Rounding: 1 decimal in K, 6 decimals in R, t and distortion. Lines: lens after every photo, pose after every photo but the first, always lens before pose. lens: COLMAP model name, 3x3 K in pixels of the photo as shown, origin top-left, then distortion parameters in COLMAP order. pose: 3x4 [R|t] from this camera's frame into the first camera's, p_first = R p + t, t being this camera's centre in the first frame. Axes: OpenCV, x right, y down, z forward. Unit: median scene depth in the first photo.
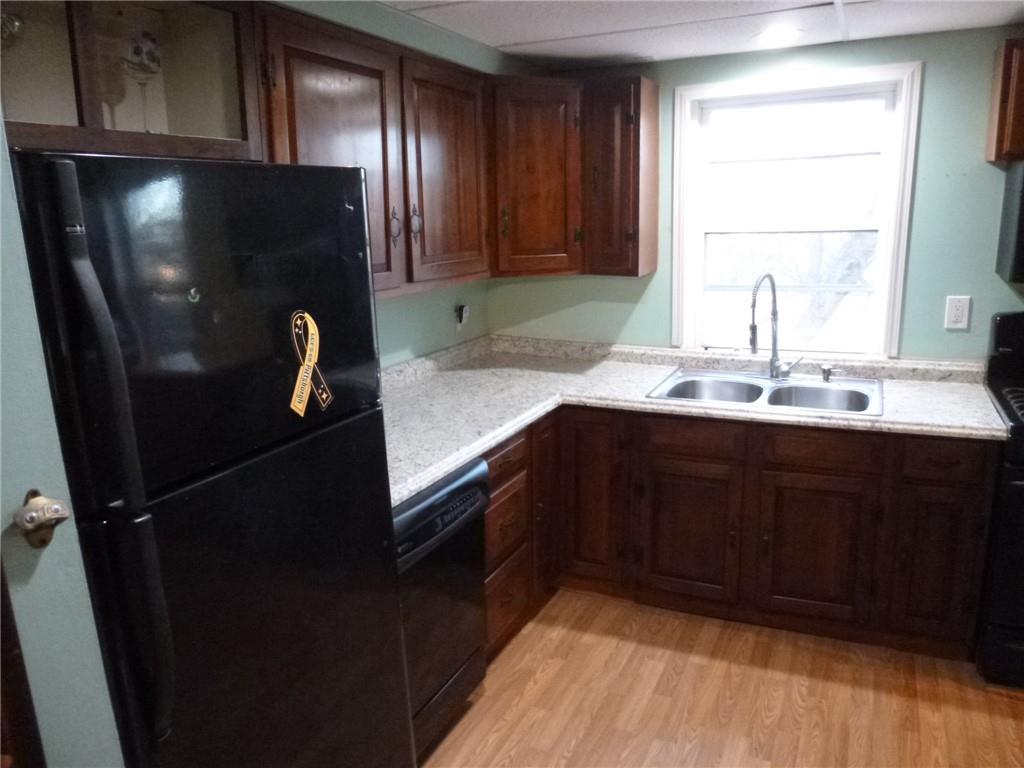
lens RADIAL K [[776.4, 0, 511.1], [0, 776.4, 384.7], [0, 0, 1]] dist [-0.035043, 0.003416]
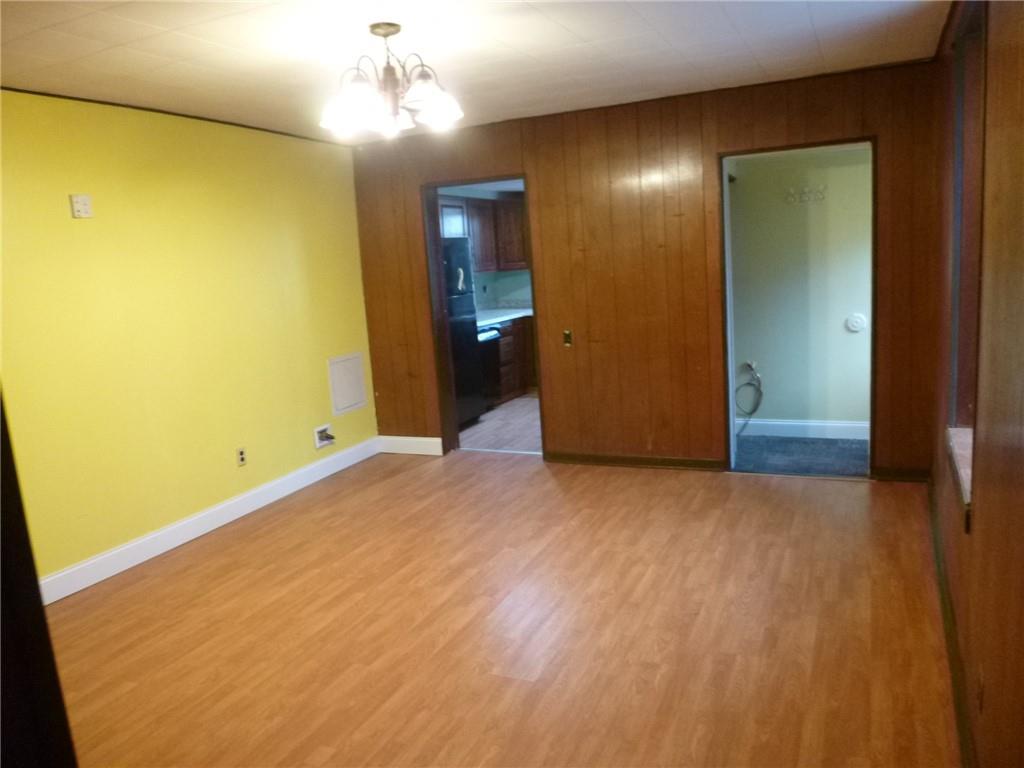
lens RADIAL K [[776.4, 0, 512.4], [0, 776.4, 385.8], [0, 0, 1]] dist [-0.035043, 0.003416]
pose [[0.999021, -0.044206, -0.001384, 0.012969], [0.044078, 0.997732, -0.050877, 0.404214], [0.003630, 0.050766, 0.998704, -1.708366]]
